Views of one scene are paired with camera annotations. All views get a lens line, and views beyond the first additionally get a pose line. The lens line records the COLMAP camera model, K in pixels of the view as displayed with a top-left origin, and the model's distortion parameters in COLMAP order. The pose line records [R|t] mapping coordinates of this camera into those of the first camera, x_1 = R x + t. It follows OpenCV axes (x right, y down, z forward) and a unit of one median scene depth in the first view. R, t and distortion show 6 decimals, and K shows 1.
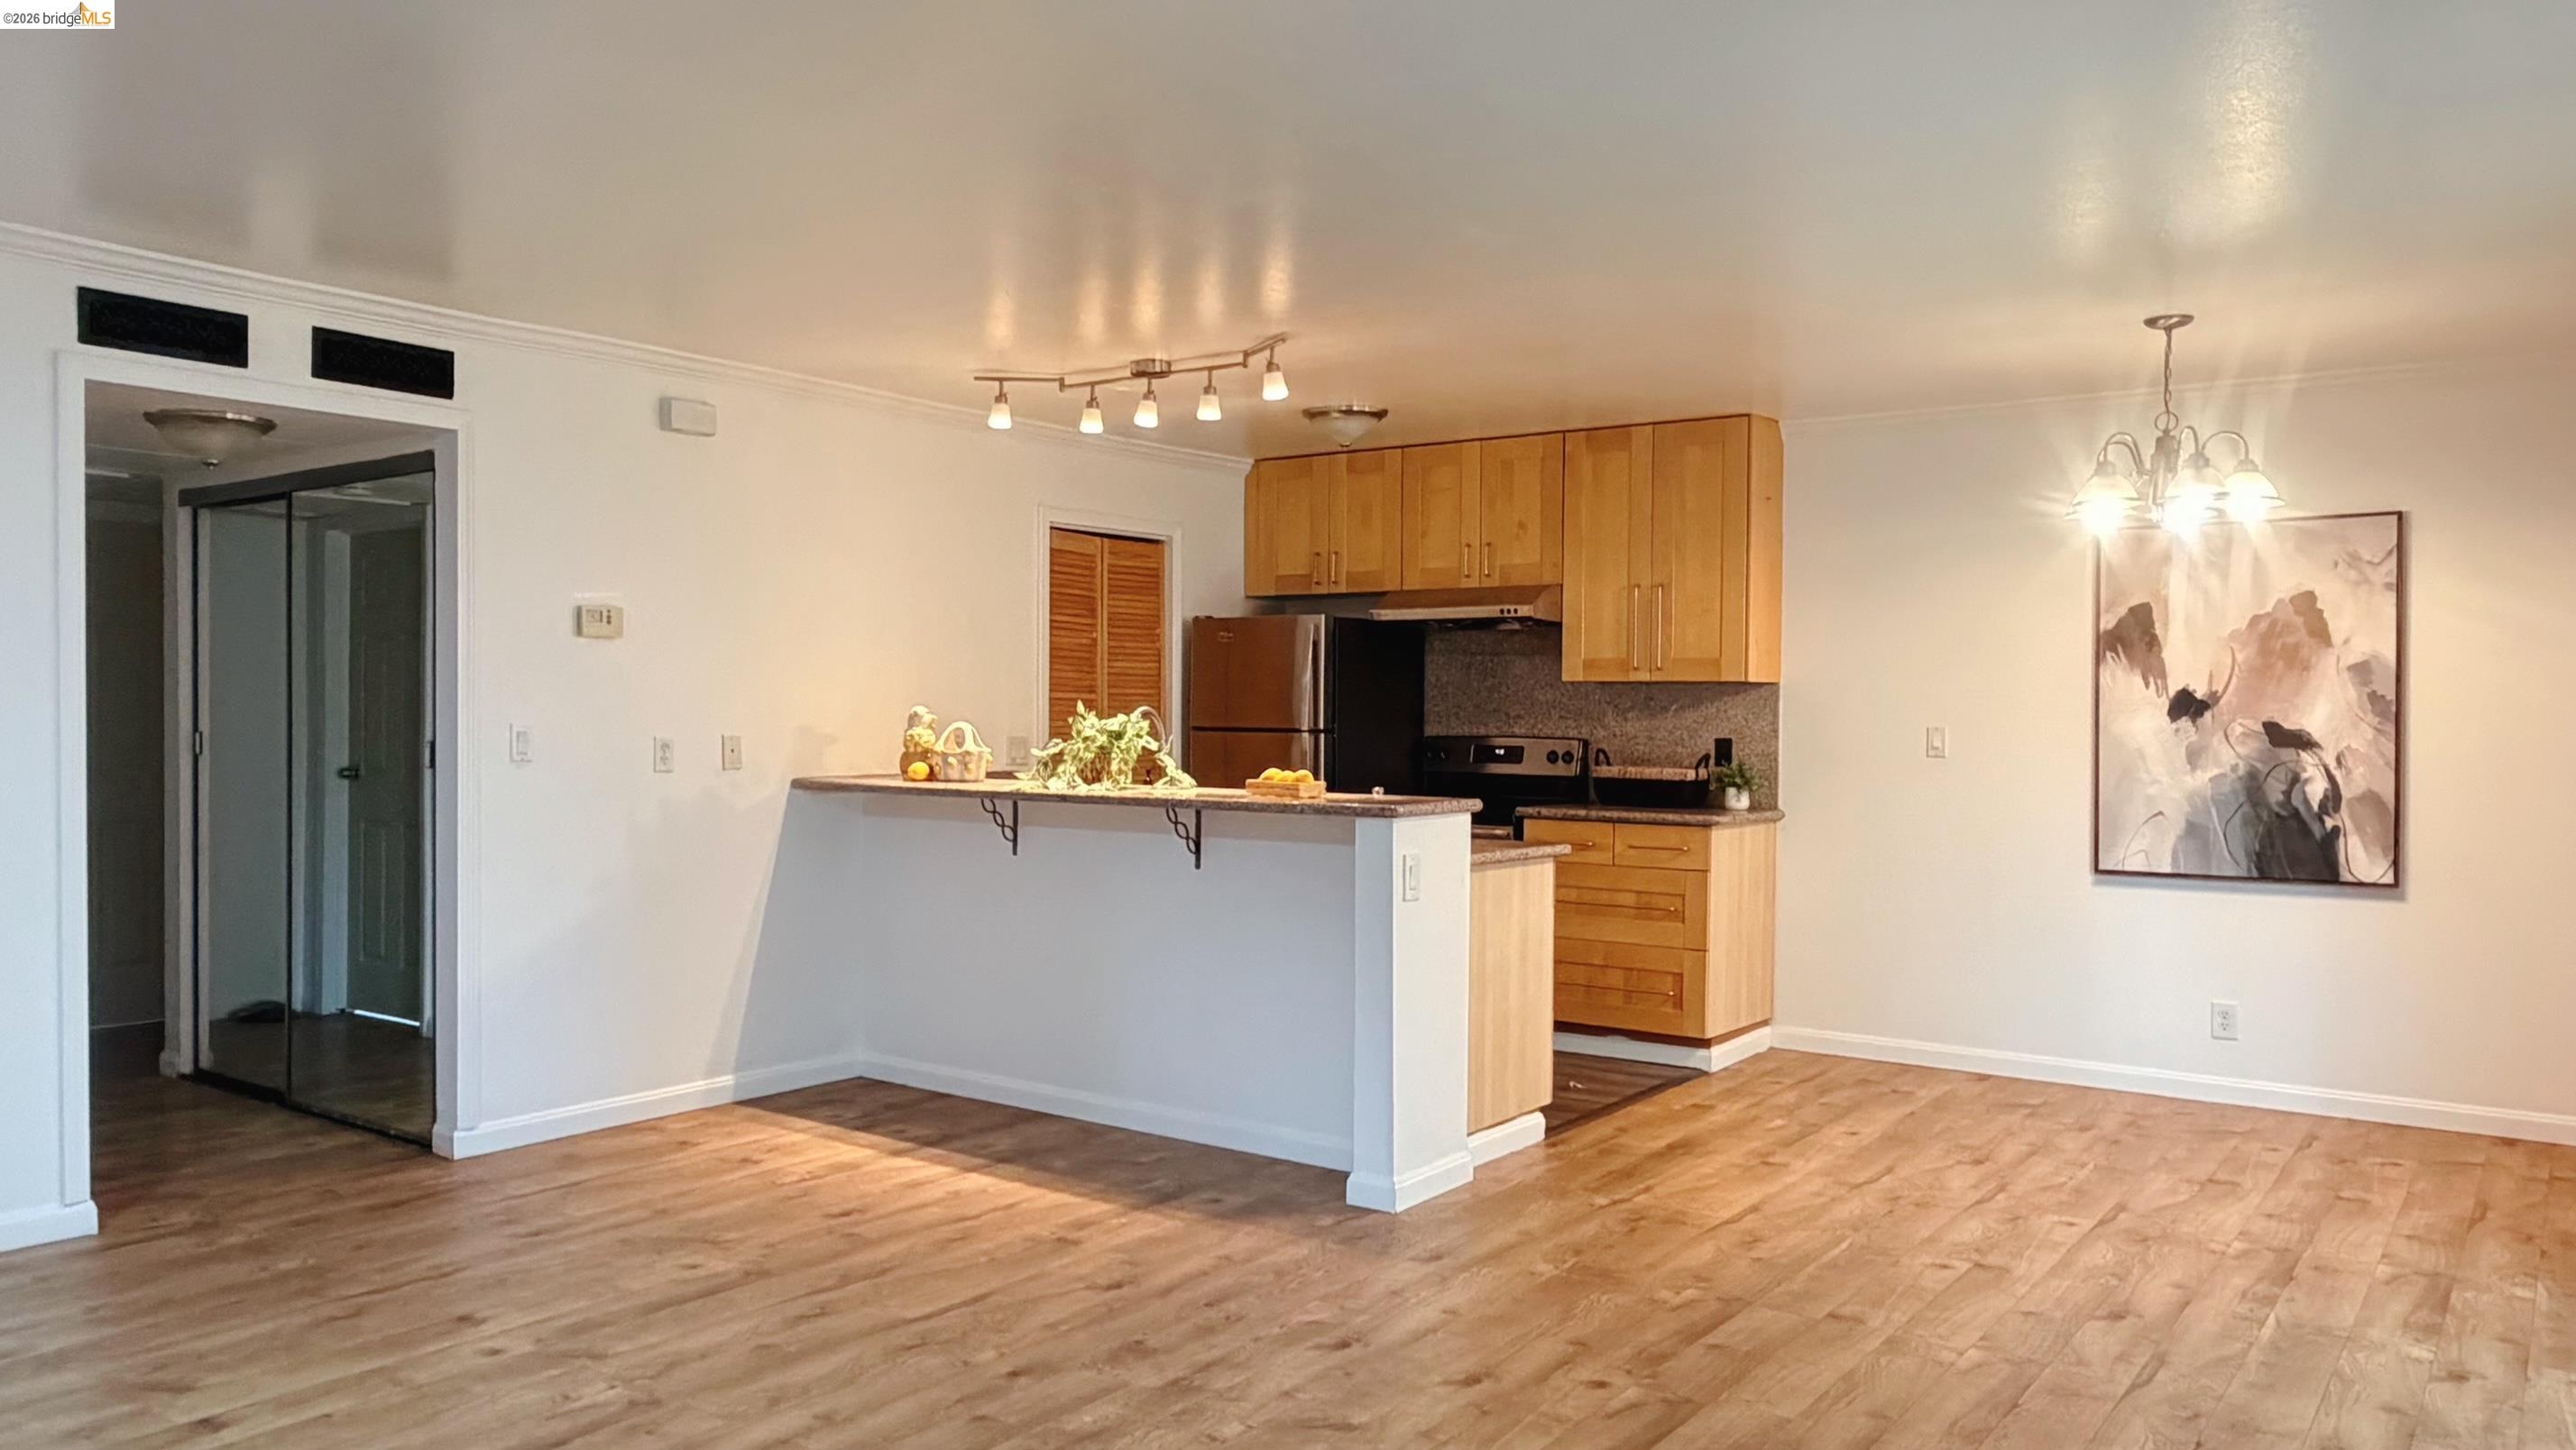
lens RADIAL K [[1804.8, 0, 1261.9], [0, 1804.8, 738.4], [0, 0, 1]] dist [-0.027562, 0.010196]
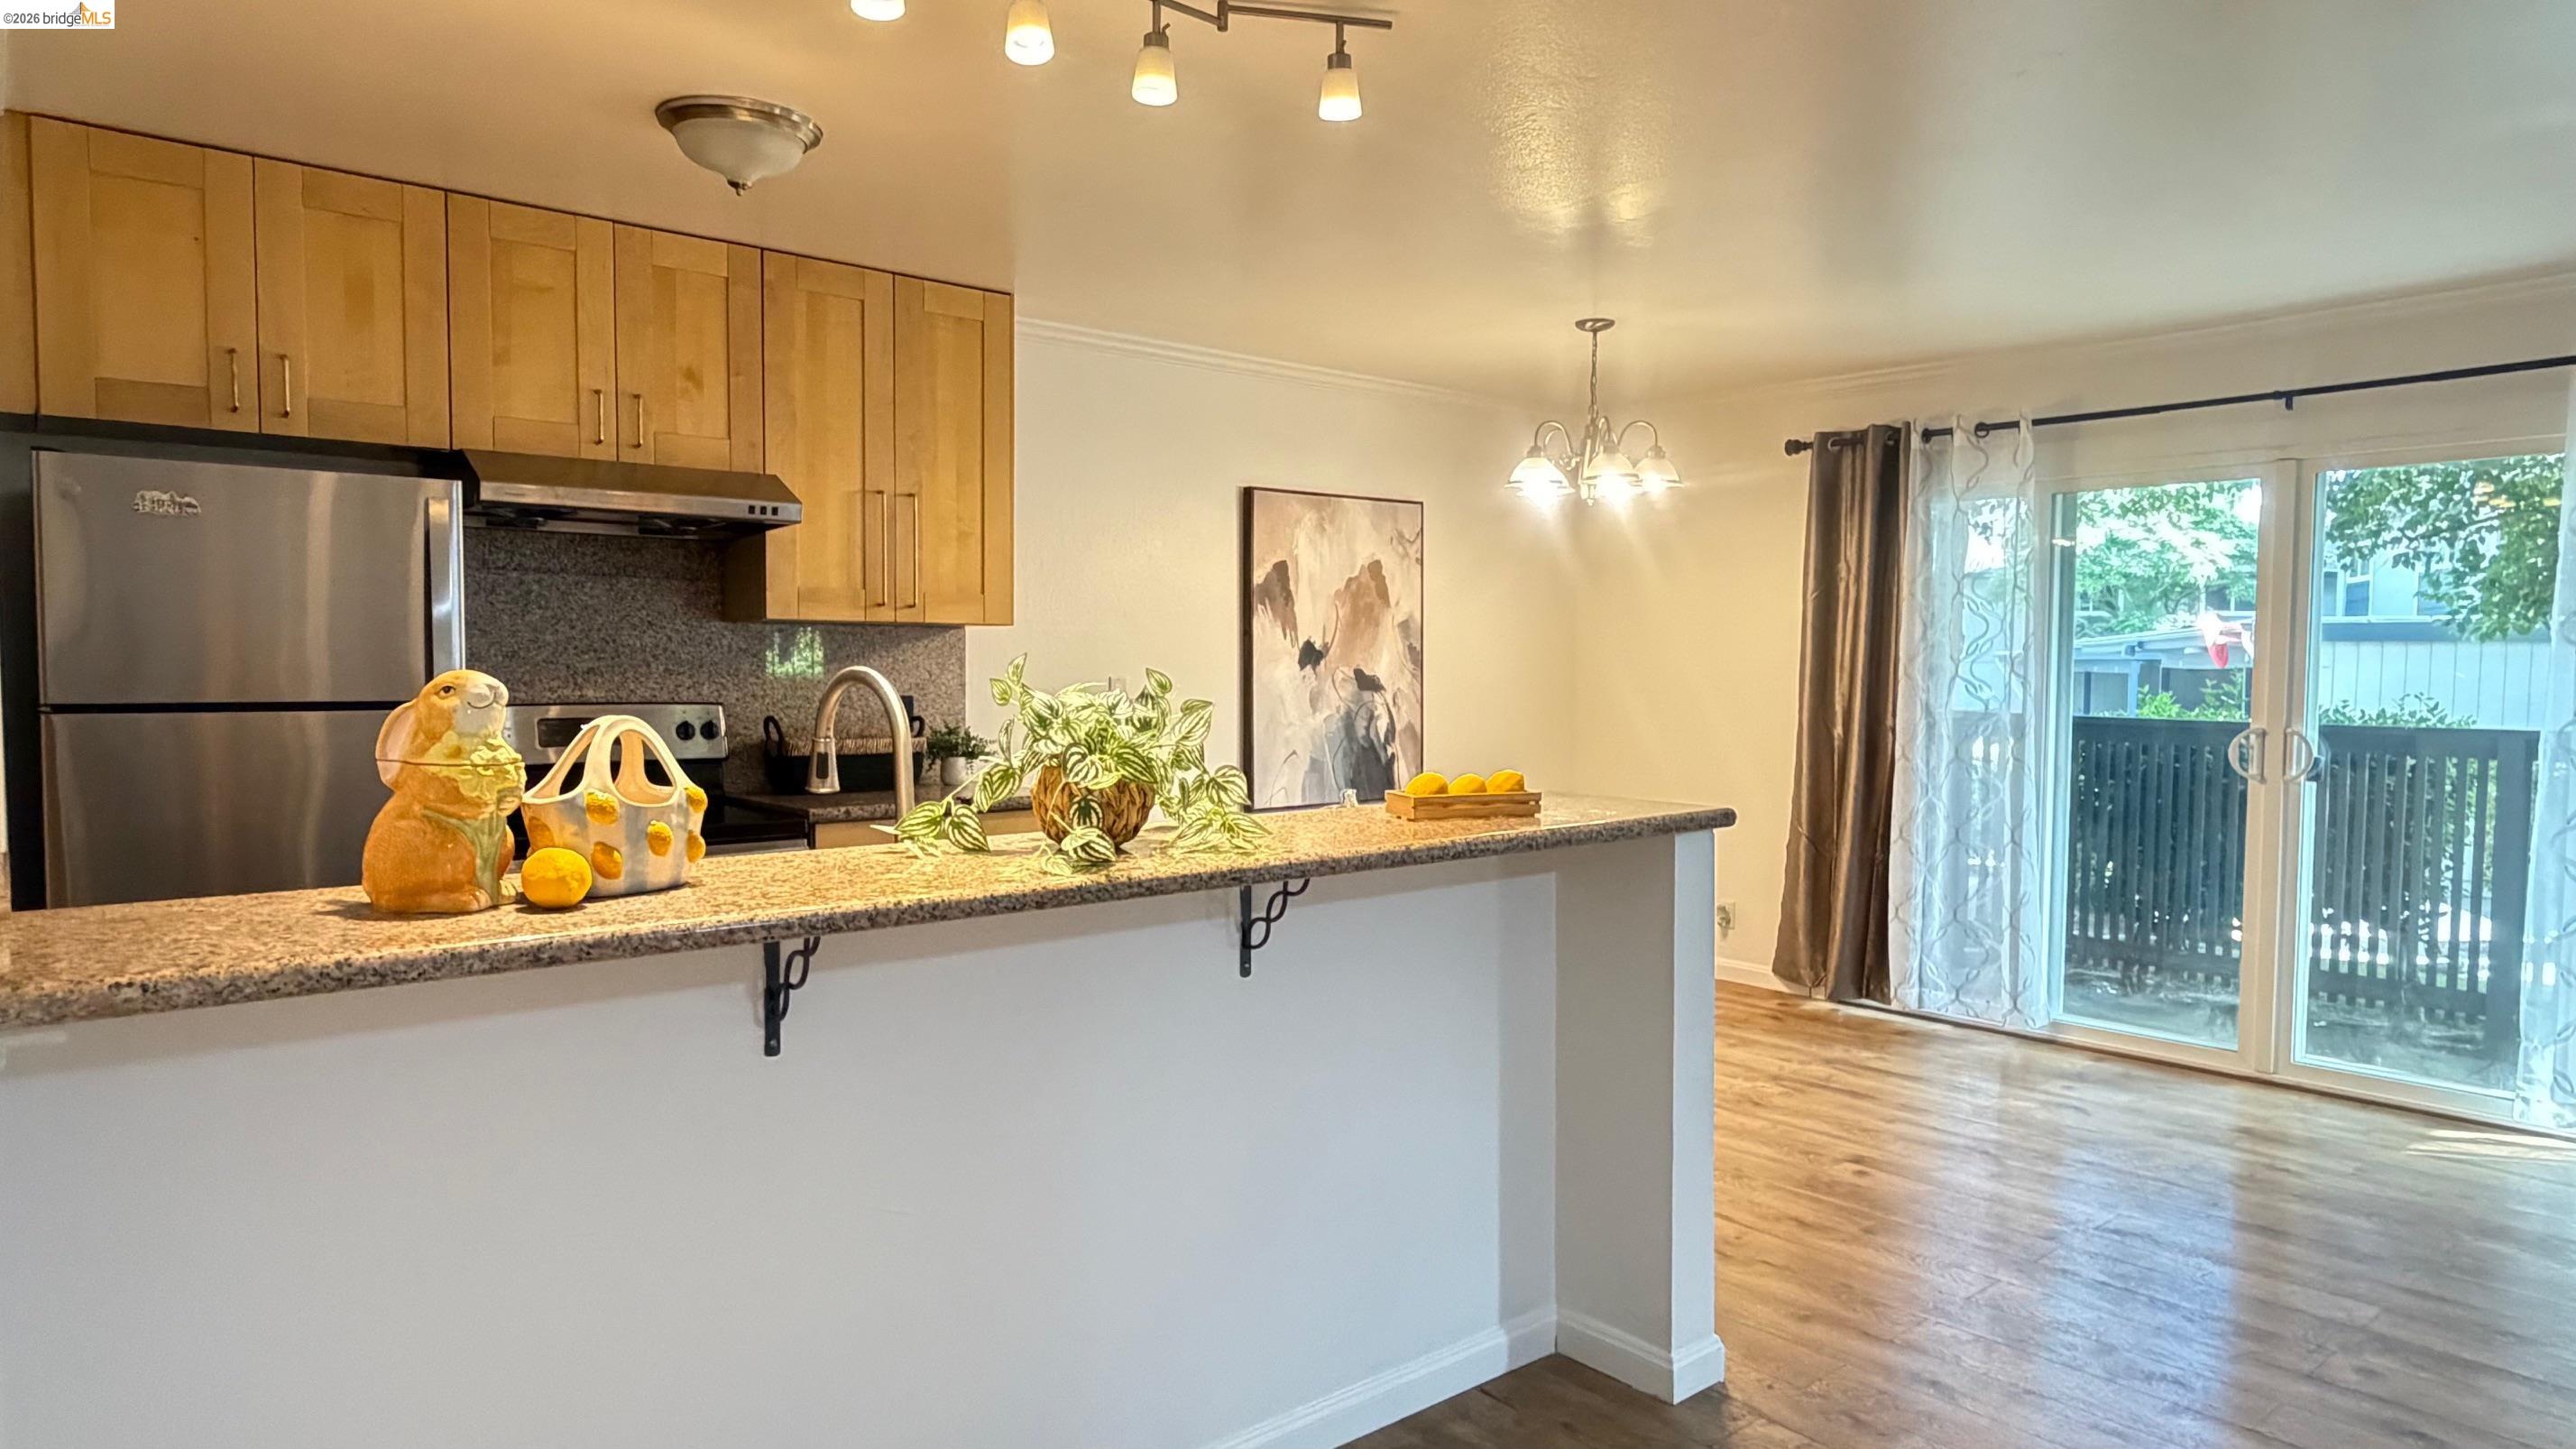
lens RADIAL K [[1518.5, 0, 1281.9], [0, 1518.5, 733.6], [0, 0, 1]] dist [0.000482, 0.002203]
pose [[0.219320, -0.052517, 0.974239, -0.435857], [0.012124, 0.998620, 0.051102, -0.018960], [-0.975578, 0.000604, 0.219654, 0.845000]]
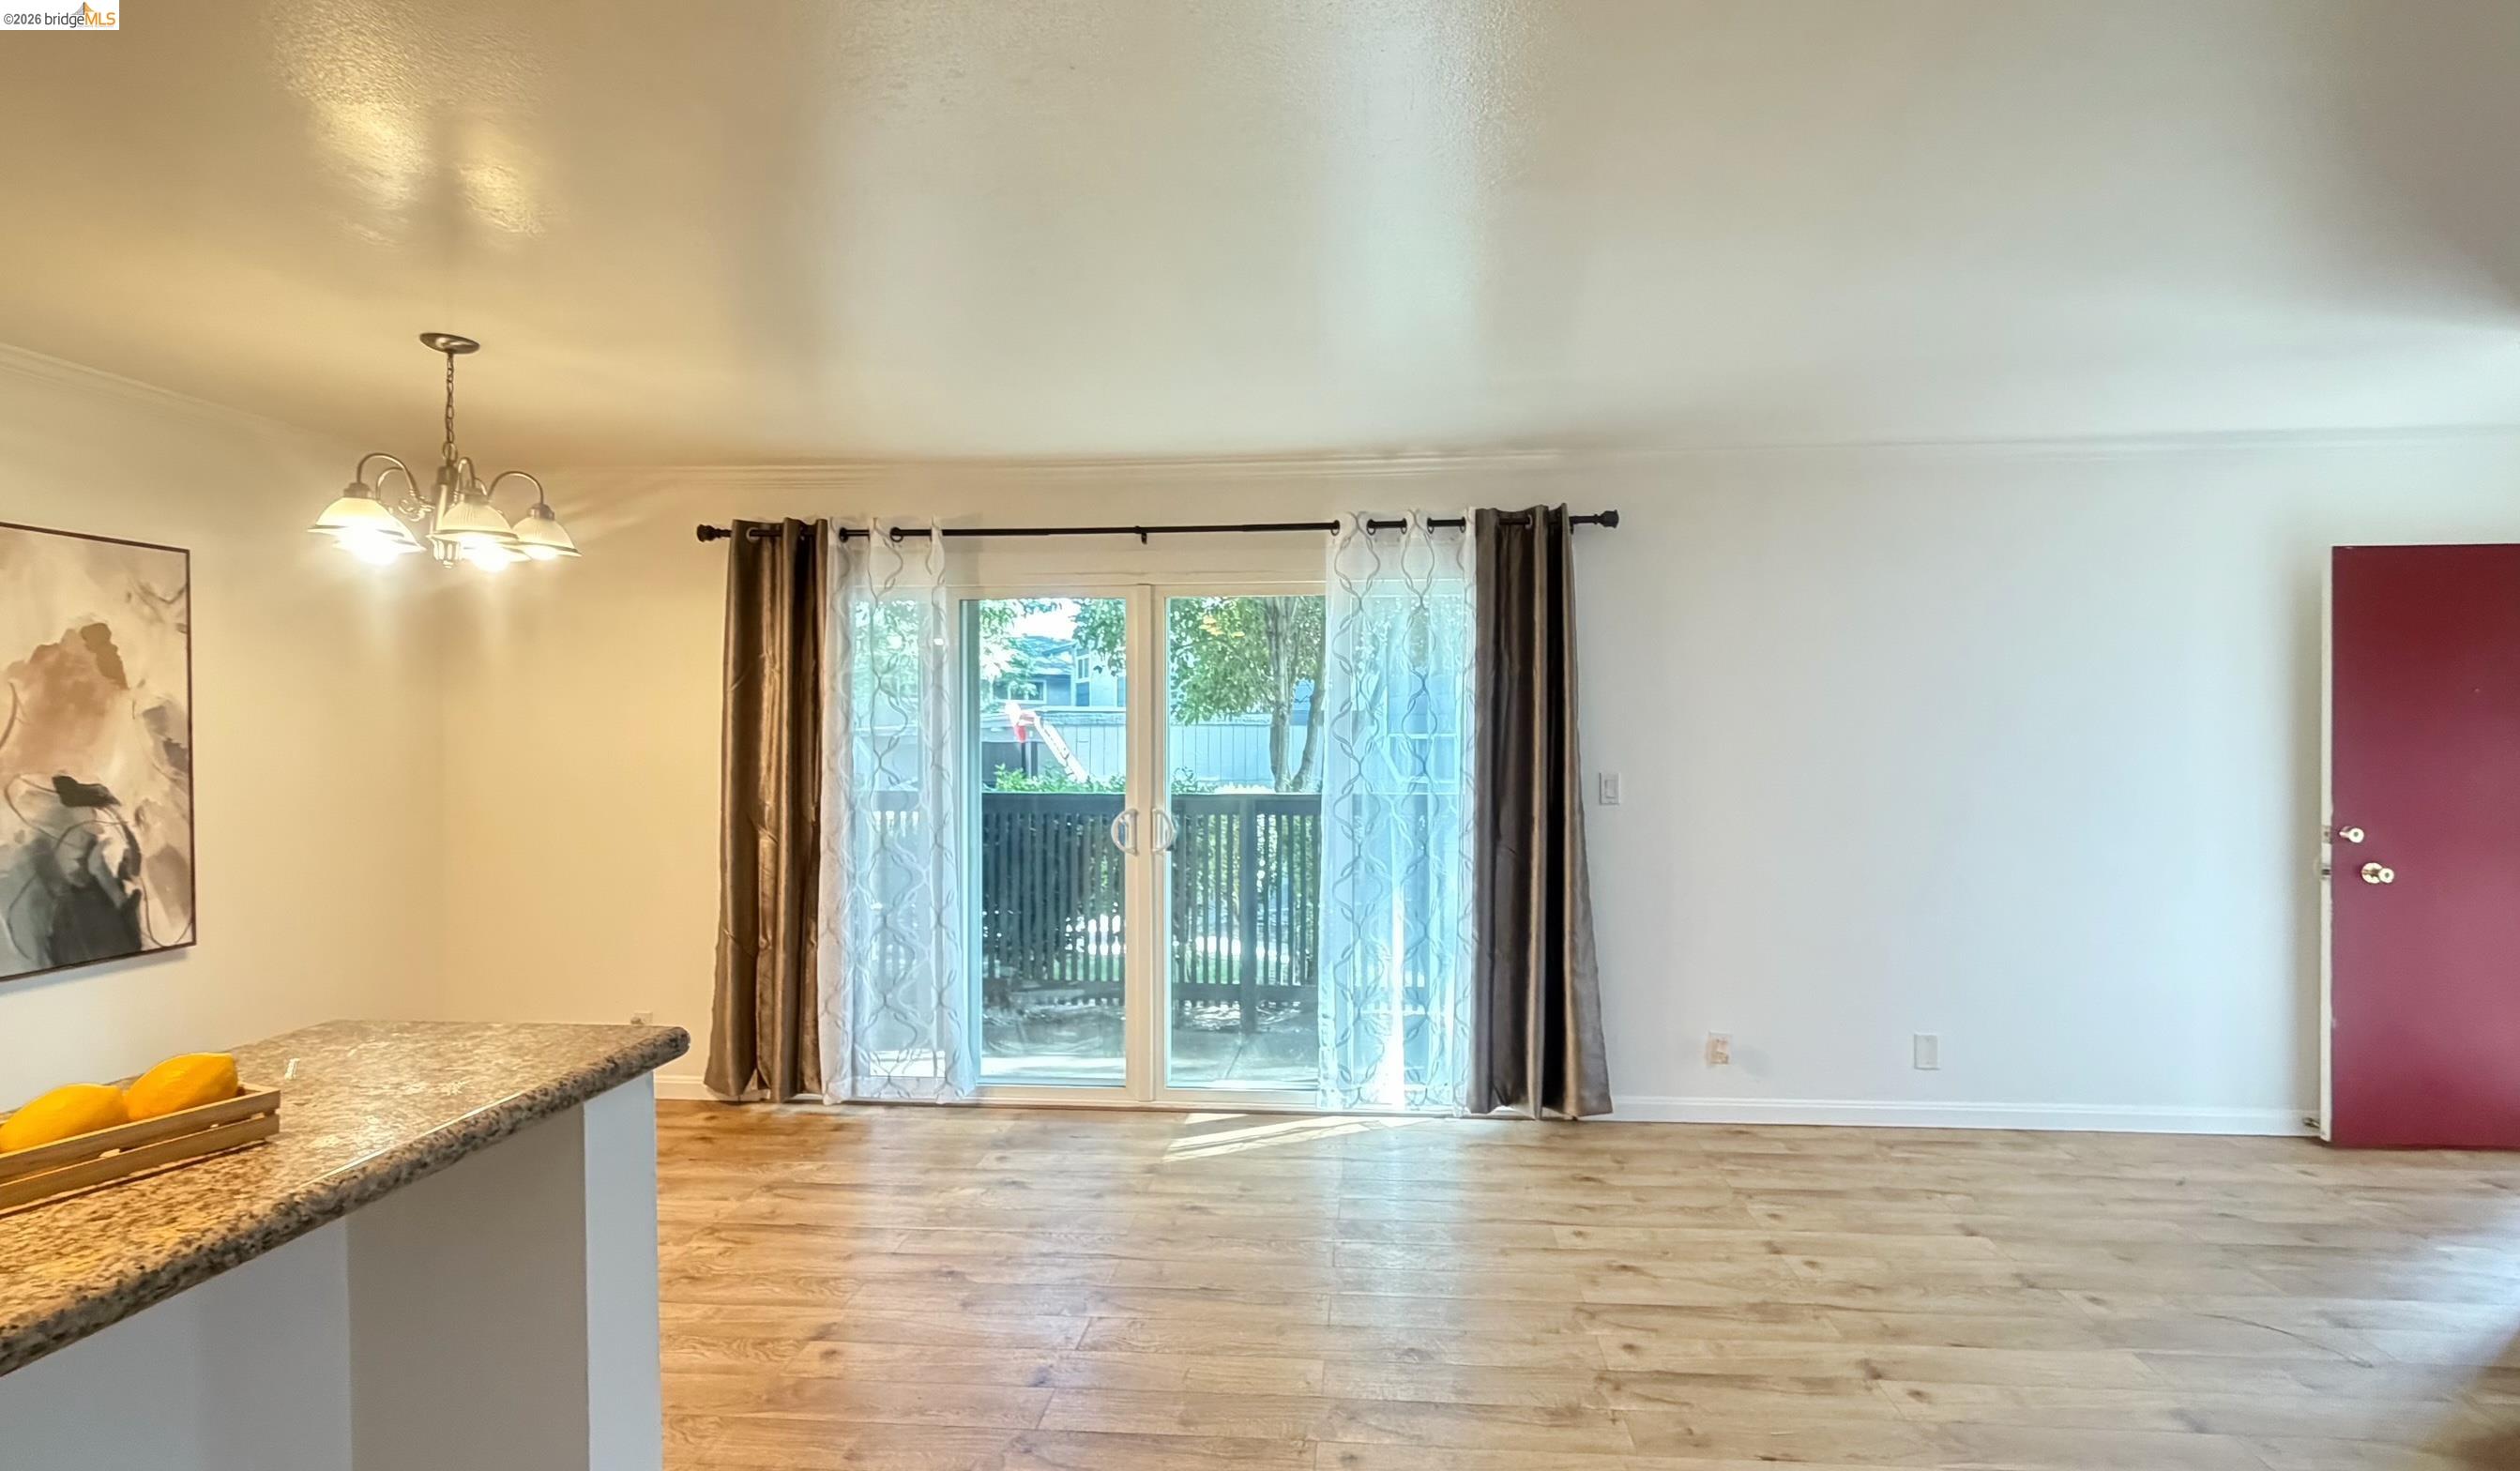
lens RADIAL K [[1187.1, 0, 1283.0], [0, 1187.1, 739.7], [0, 0, 1]] dist [0.002292, -0.001323]
pose [[-0.541171, -0.009648, 0.840857, -0.207183], [0.010859, 0.999771, 0.018461, -0.030877], [-0.840842, 0.019122, -0.540942, 0.838495]]
